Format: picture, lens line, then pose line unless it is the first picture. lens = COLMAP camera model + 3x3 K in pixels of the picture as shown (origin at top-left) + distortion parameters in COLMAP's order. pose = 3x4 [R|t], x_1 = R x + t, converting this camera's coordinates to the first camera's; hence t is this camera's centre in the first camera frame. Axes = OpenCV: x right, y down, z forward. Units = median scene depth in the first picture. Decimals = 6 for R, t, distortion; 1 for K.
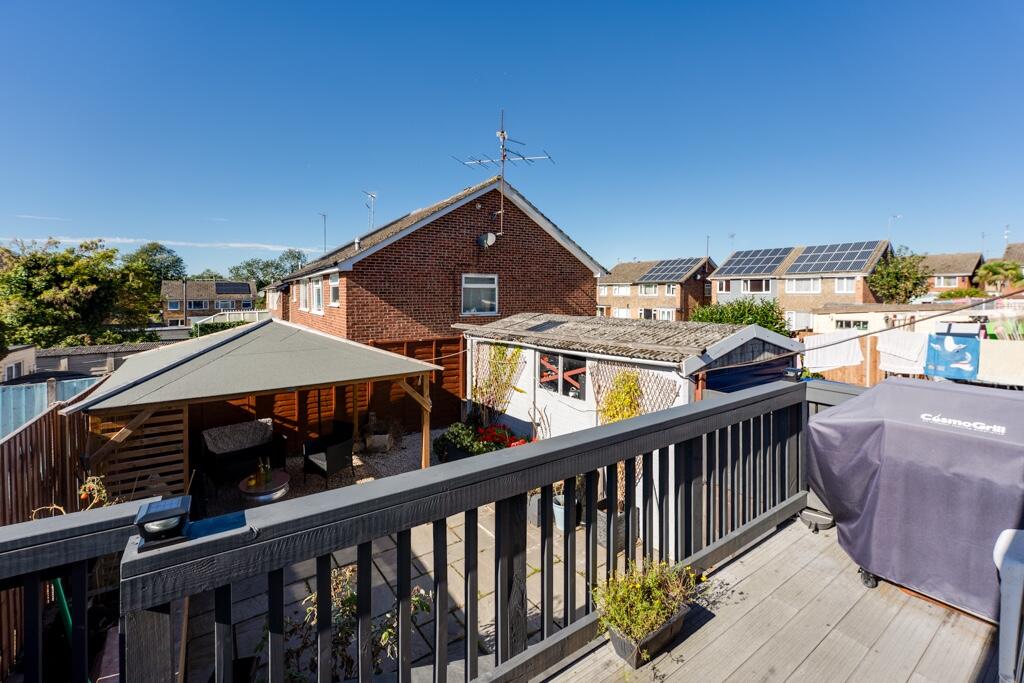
lens RADIAL K [[423.9, 0, 514.9], [0, 423.9, 299.0], [0, 0, 1]] dist [-0.019585, 0.003193]
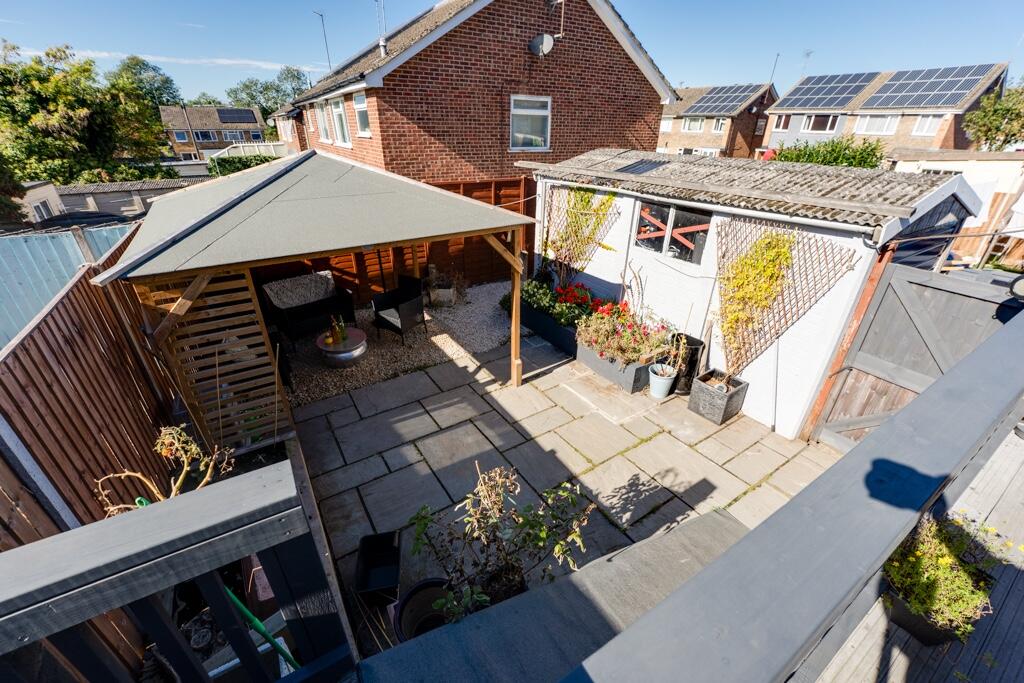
lens RADIAL K [[407.5, 0, 513.5], [0, 407.5, 348.9], [0, 0, 1]] dist [-0.022242, 0.004752]
pose [[0.998669, 0.037001, -0.035933, -0.072239], [-0.015785, 0.882507, 0.470035, 0.006250], [0.049102, -0.468842, 0.881916, 0.082066]]
